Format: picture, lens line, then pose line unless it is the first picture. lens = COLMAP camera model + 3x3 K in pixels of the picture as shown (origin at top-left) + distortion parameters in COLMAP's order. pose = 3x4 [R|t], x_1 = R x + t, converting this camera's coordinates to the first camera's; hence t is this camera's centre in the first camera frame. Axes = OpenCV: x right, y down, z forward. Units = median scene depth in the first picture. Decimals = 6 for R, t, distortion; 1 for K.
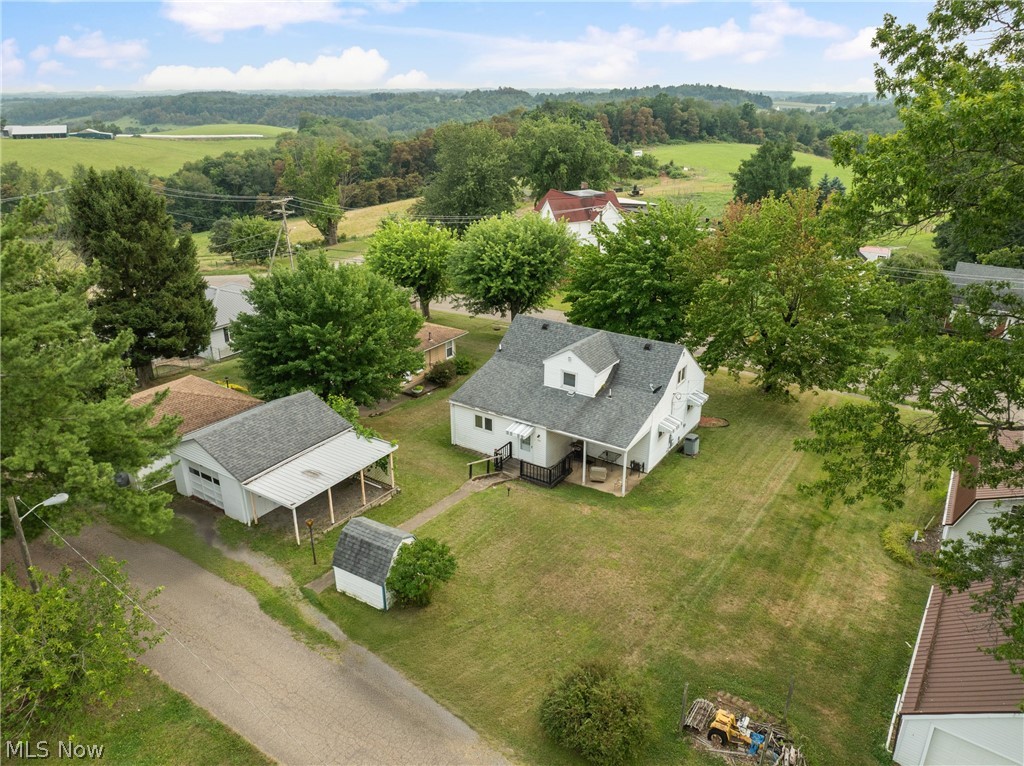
lens RADIAL K [[708.9, 0, 511.2], [0, 708.9, 381.2], [0, 0, 1]] dist [-0.043412, -0.009279]
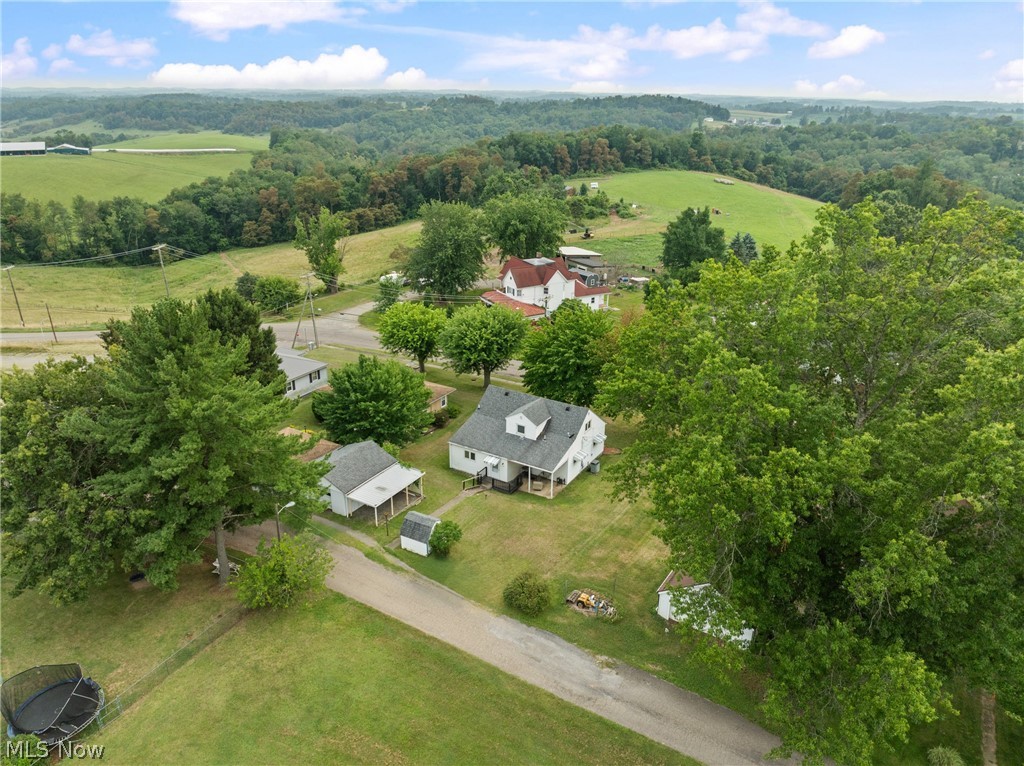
lens RADIAL K [[708.9, 0, 510.8], [0, 708.9, 381.1], [0, 0, 1]] dist [-0.043412, -0.009279]
pose [[0.998913, -0.005491, 0.046298, -0.013879], [0.005582, 0.999983, -0.001829, -0.082059], [-0.046287, 0.002085, 0.998926, -0.489782]]
